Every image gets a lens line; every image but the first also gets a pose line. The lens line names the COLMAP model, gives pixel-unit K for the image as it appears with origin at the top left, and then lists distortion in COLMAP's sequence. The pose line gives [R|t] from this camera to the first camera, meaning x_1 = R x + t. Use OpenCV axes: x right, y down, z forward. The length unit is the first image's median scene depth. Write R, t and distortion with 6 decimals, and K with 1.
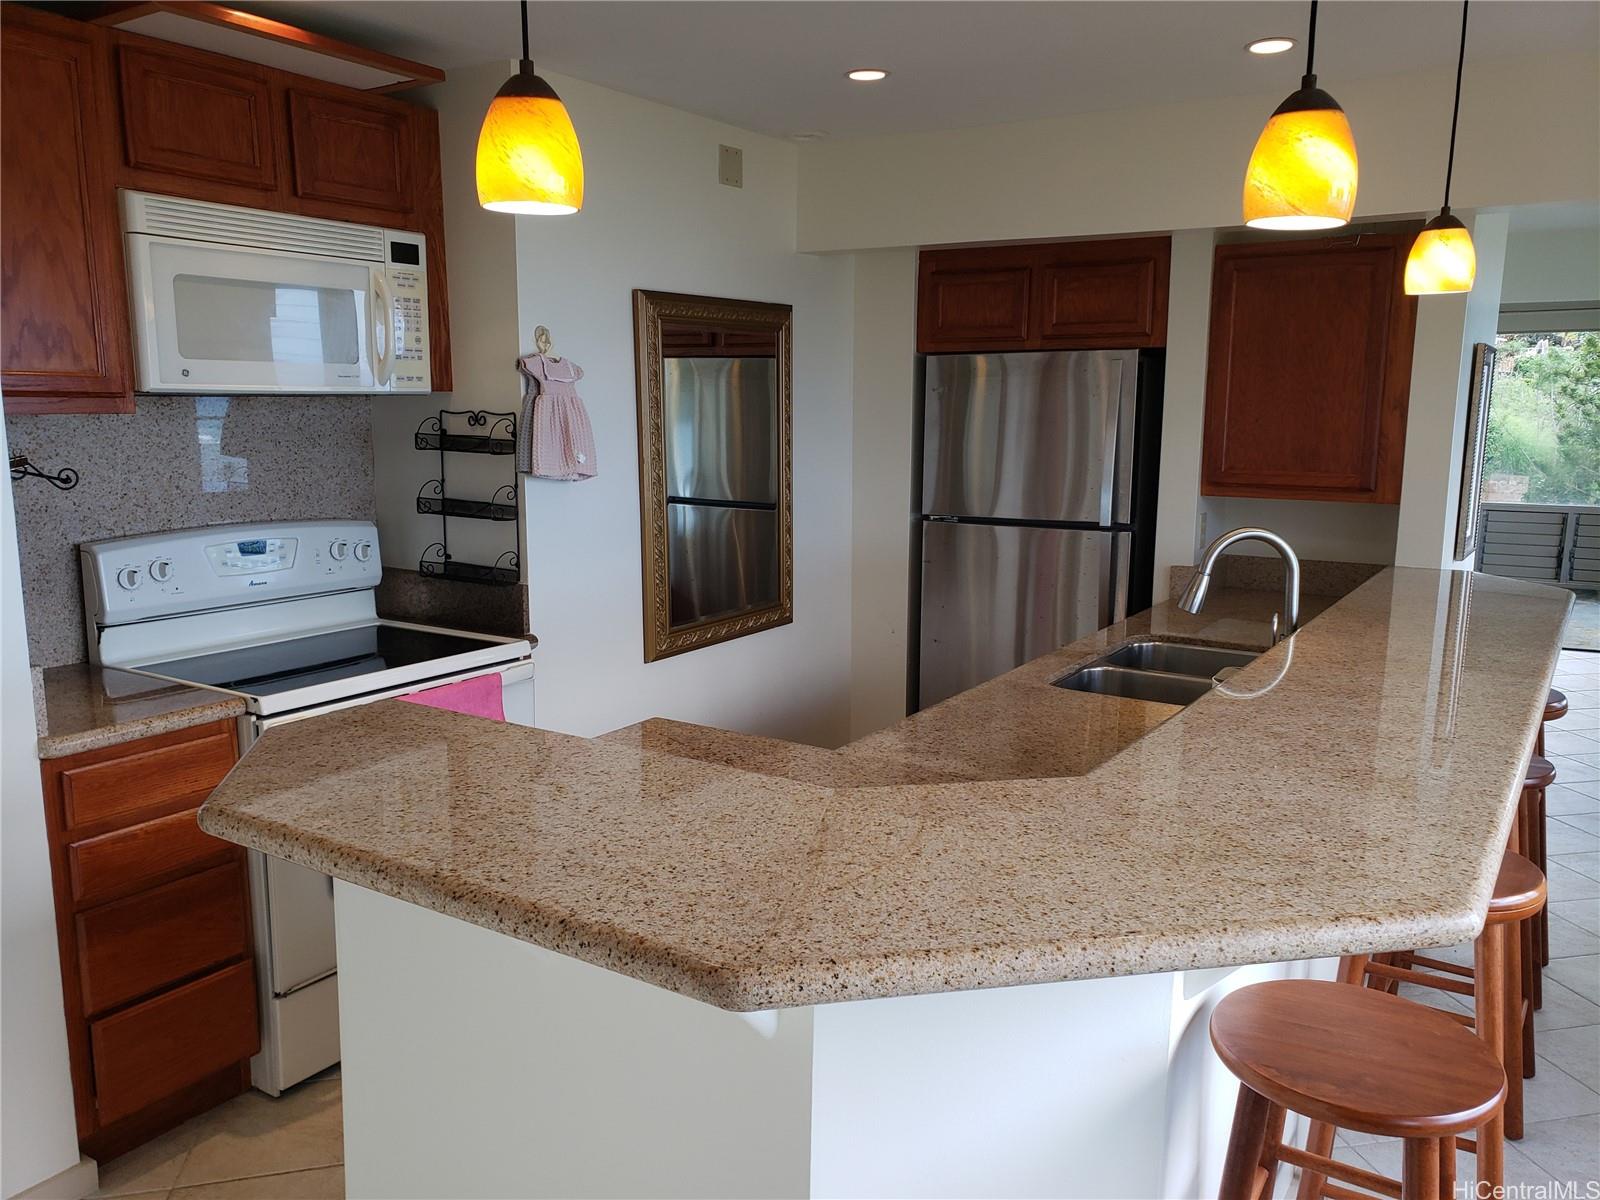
lens RADIAL K [[1257.5, 0, 807.6], [0, 1257.5, 598.2], [0, 0, 1]] dist [0.038612, -0.051846]
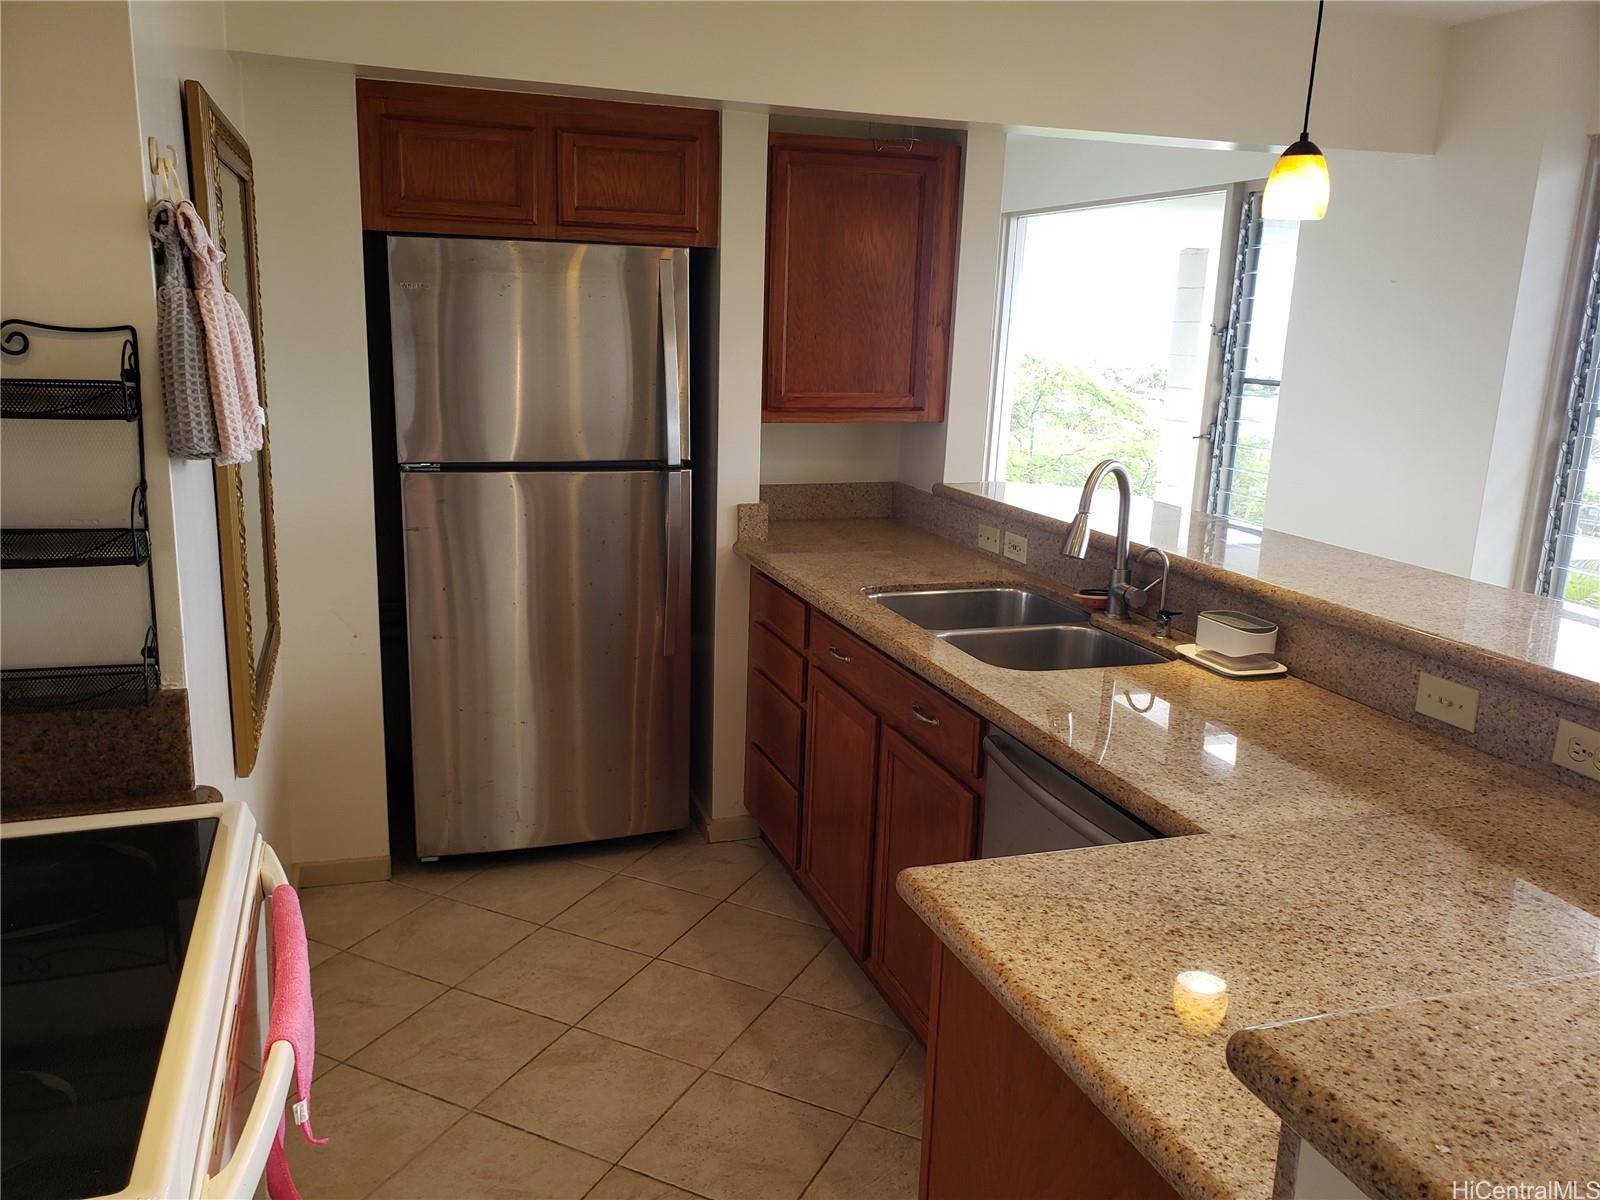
lens RADIAL K [[1257.5, 0, 807.6], [0, 1257.5, 598.2], [0, 0, 1]] dist [0.038612, -0.051846]
pose [[0.616986, -0.160451, 0.770444, -0.367238], [0.098406, 0.987041, 0.126754, -0.068538], [-0.780797, -0.002389, 0.624780, 0.426655]]
